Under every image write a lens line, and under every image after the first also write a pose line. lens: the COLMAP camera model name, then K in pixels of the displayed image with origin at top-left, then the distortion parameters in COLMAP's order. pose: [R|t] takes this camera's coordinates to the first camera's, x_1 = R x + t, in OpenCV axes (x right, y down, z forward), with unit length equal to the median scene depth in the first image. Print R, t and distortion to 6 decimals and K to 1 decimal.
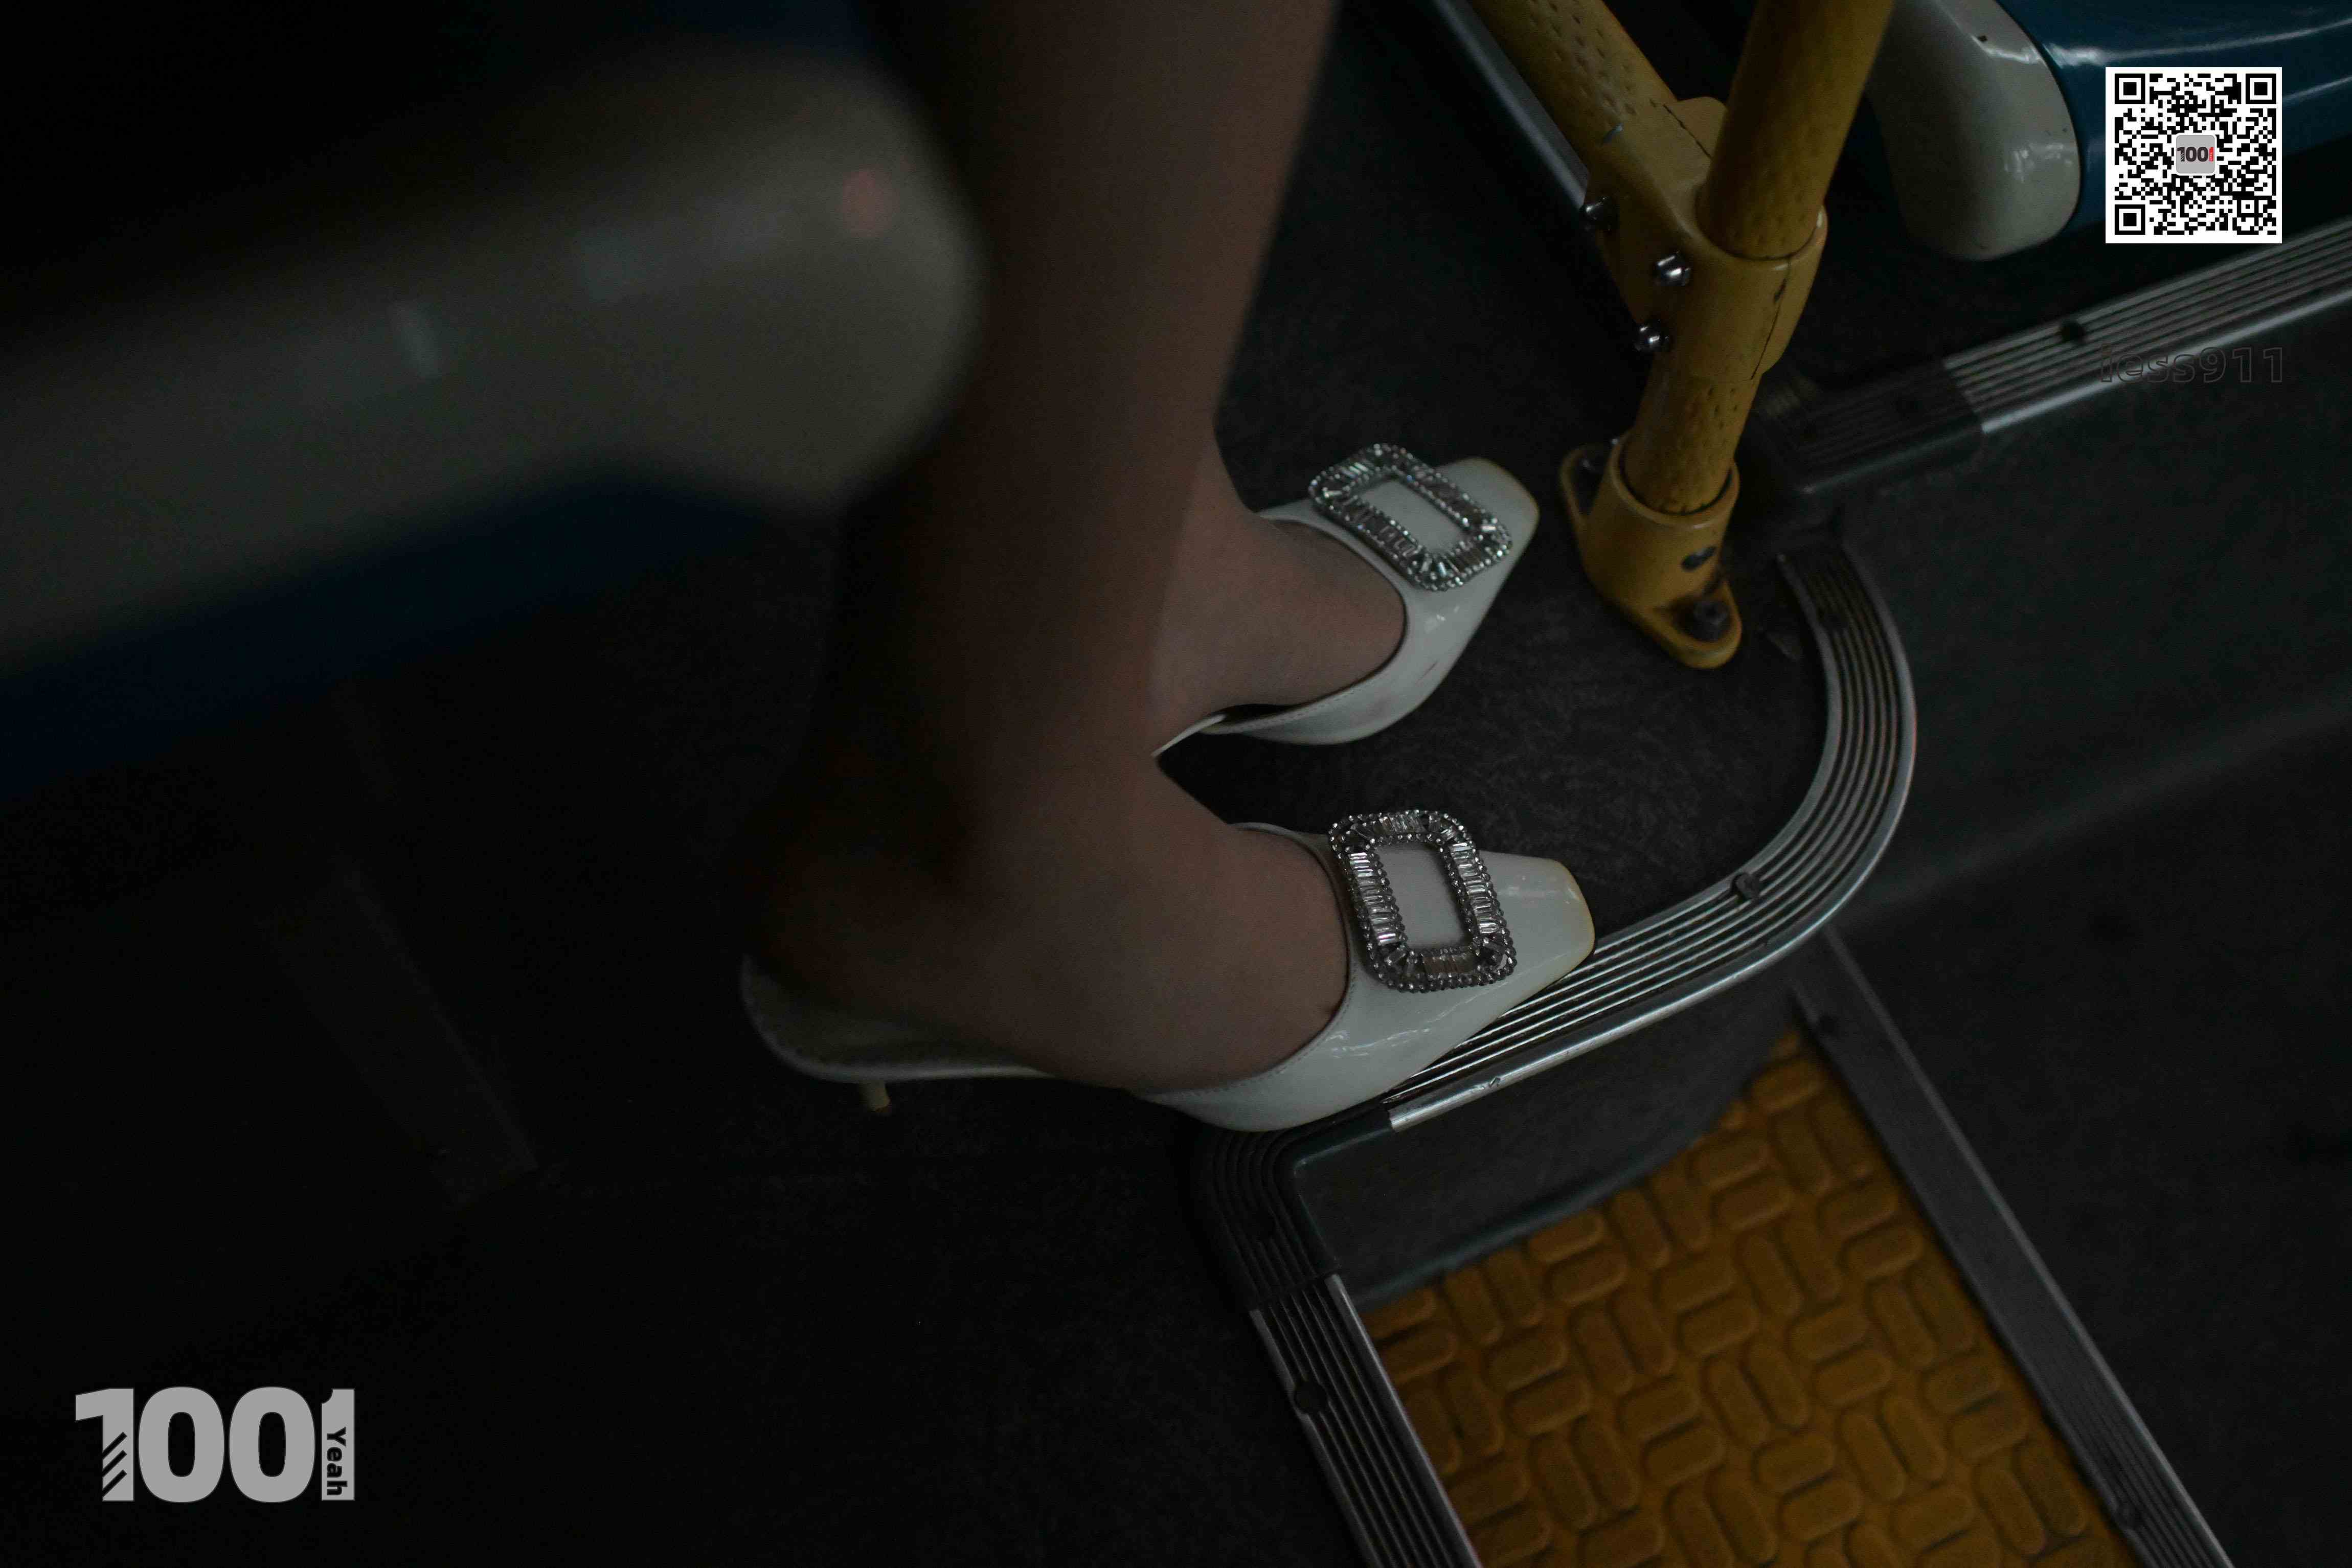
lens RADIAL K [[2297.1, 0, 1176.0], [0, 2297.1, 784.0], [0, 0, 1]] dist [0.008750, -0.009227]
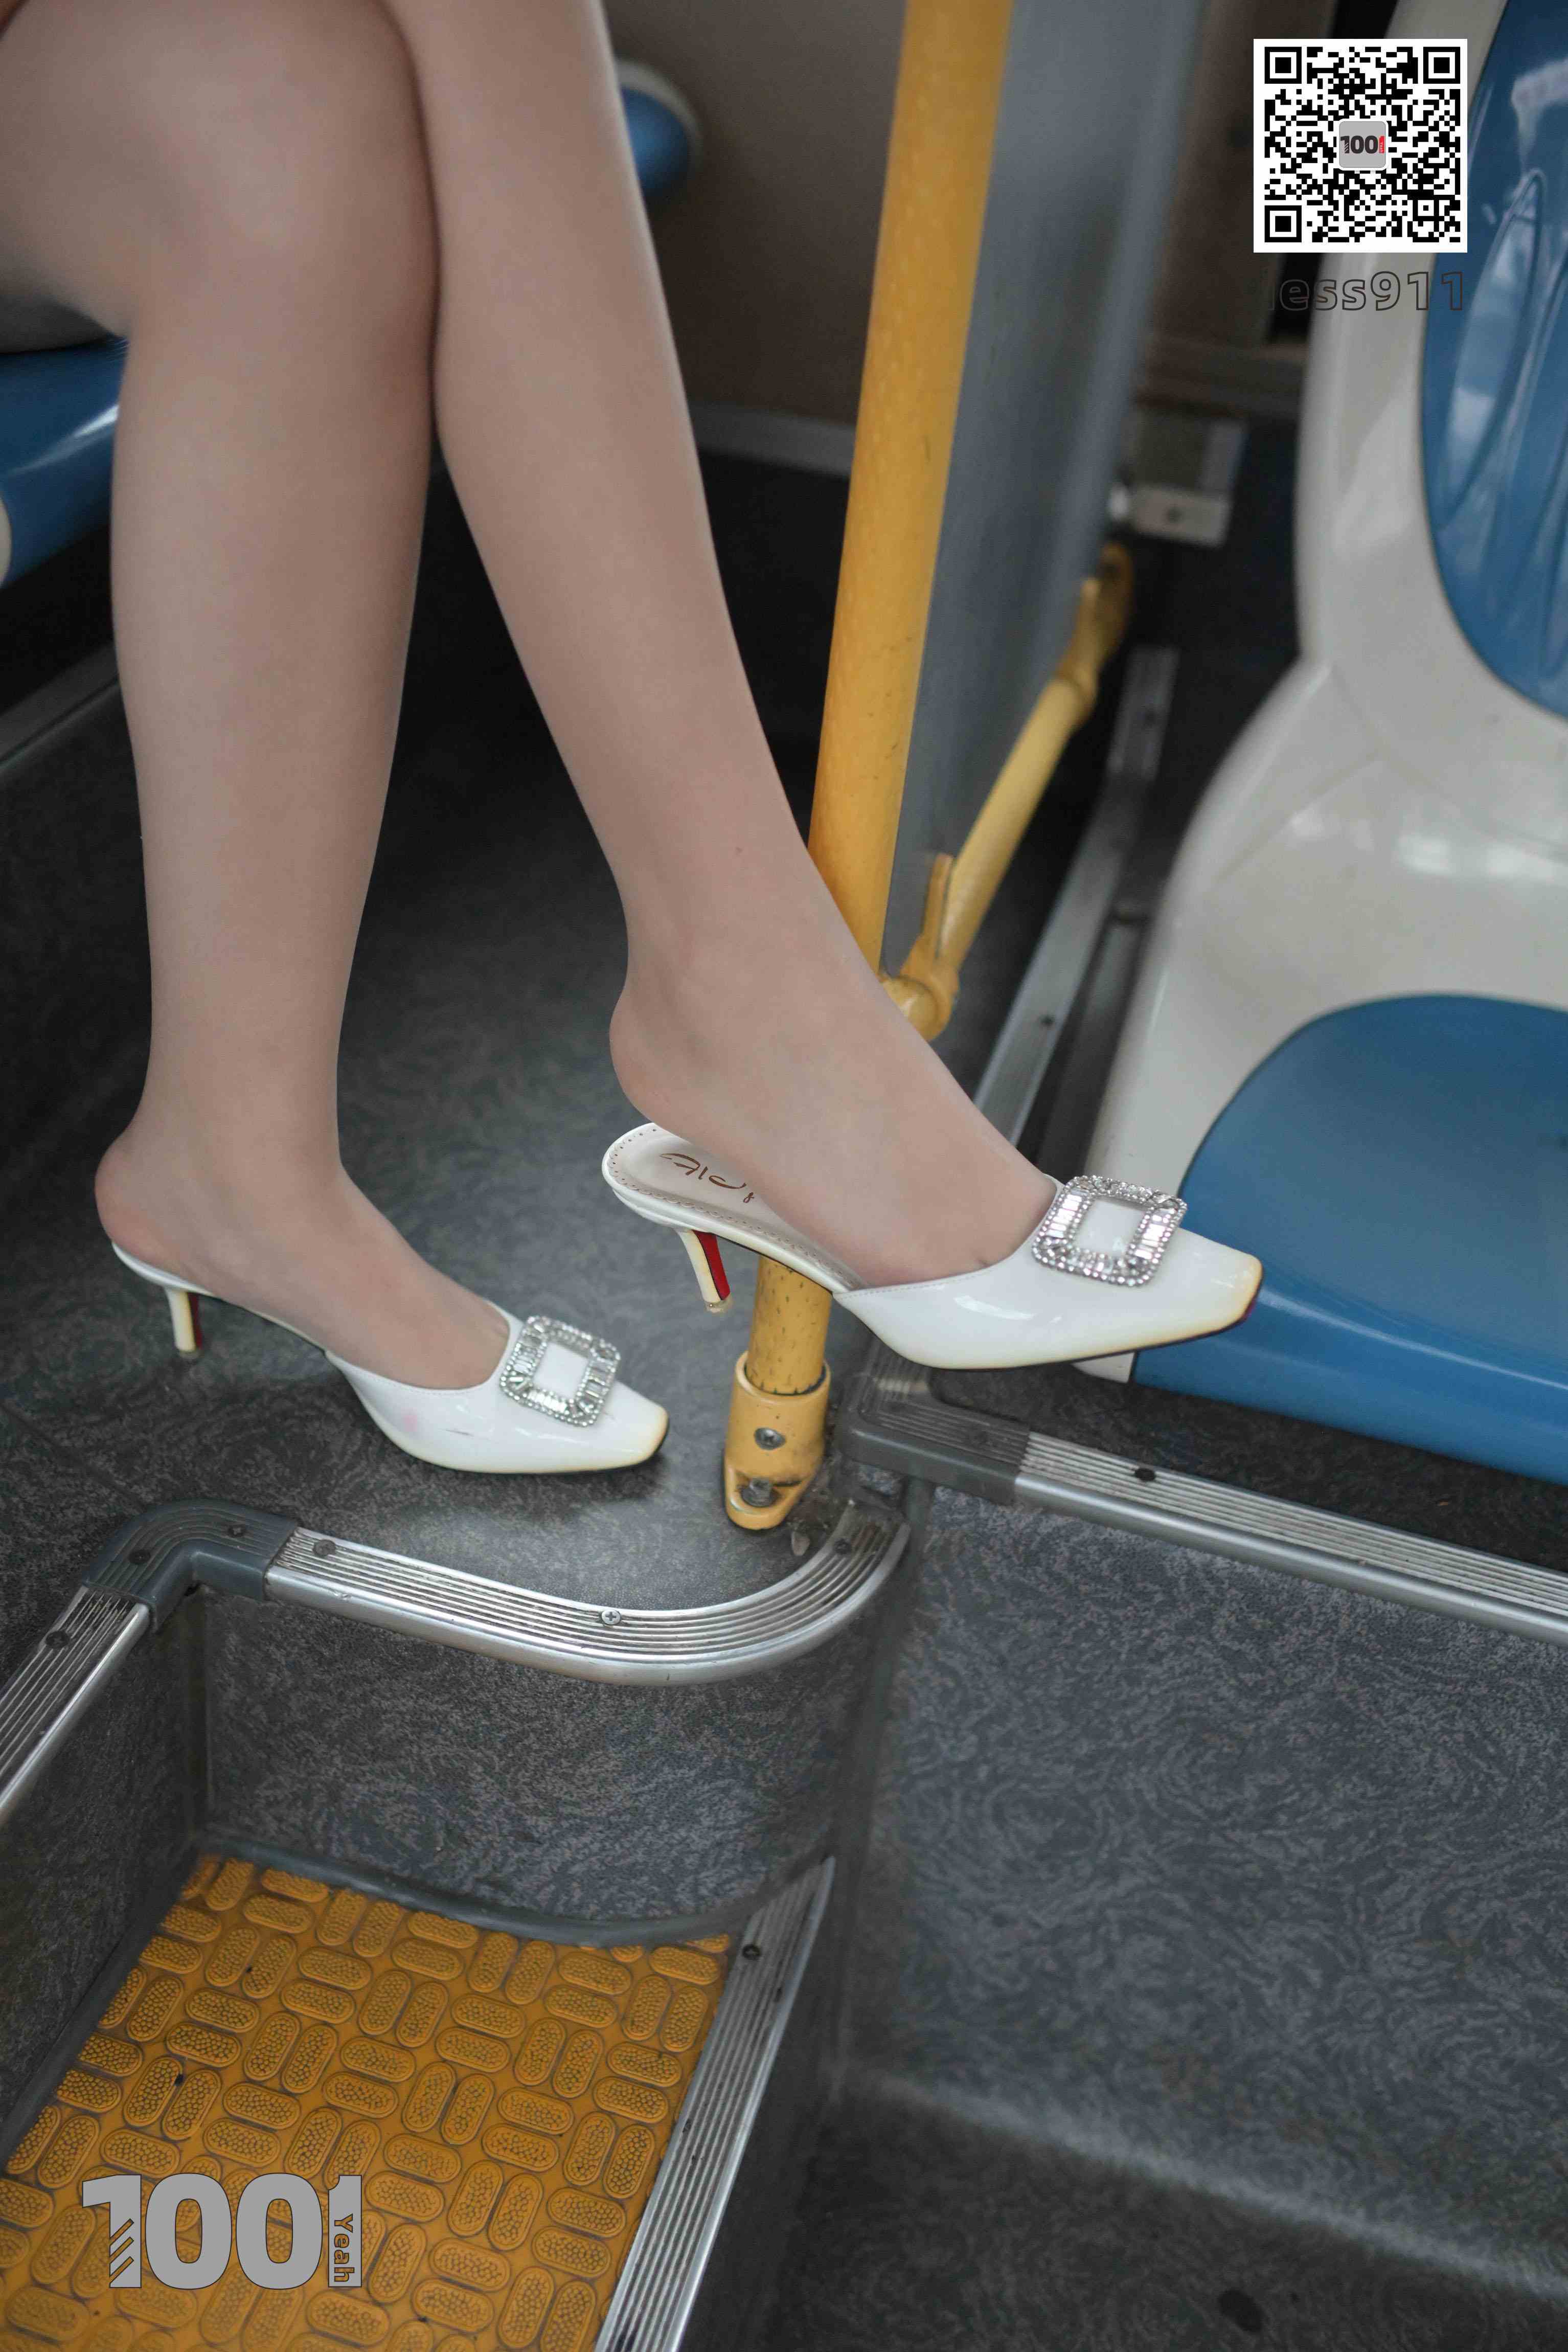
lens RADIAL K [[2297.1, 0, 784.0], [0, 2297.1, 1176.0], [0, 0, 1]] dist [0.008750, -0.009227]
pose [[0.768572, 0.400065, -0.499244, 0.795036], [-0.592584, 0.739285, -0.319847, 0.197403], [0.241124, 0.541669, 0.805266, -0.137278]]
